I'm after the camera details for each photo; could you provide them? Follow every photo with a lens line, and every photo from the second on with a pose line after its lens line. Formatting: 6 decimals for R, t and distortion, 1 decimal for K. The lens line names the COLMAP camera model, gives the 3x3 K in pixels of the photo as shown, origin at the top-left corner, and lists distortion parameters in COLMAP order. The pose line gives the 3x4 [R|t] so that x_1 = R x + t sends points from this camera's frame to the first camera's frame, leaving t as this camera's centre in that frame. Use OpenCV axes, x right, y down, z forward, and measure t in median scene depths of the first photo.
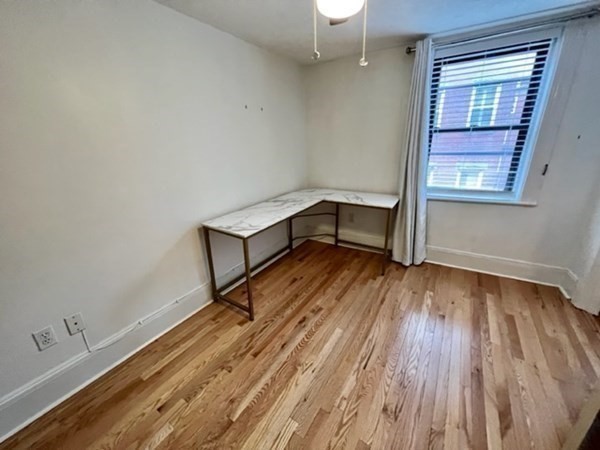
lens RADIAL K [[236.8, 0, 299.9], [0, 236.8, 220.0], [0, 0, 1]] dist [0.000115, 0.000103]
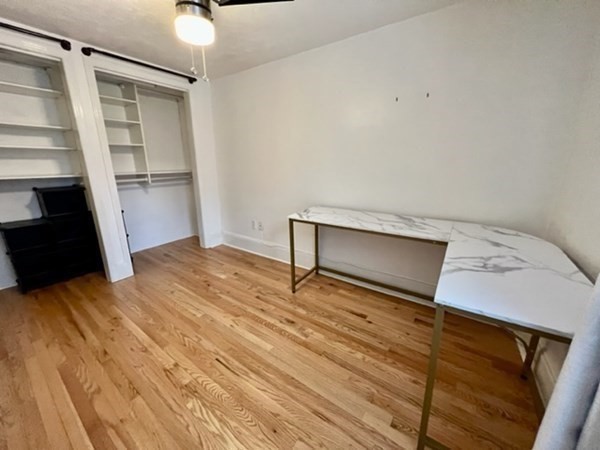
lens RADIAL K [[236.8, 0, 304.1], [0, 236.8, 223.2], [0, 0, 1]] dist [0.000115, 0.000103]
pose [[-0.024618, 0.287962, -0.957325, 0.911829], [-0.308560, 0.908671, 0.281262, -0.265389], [0.950886, 0.302316, 0.066484, 0.945954]]
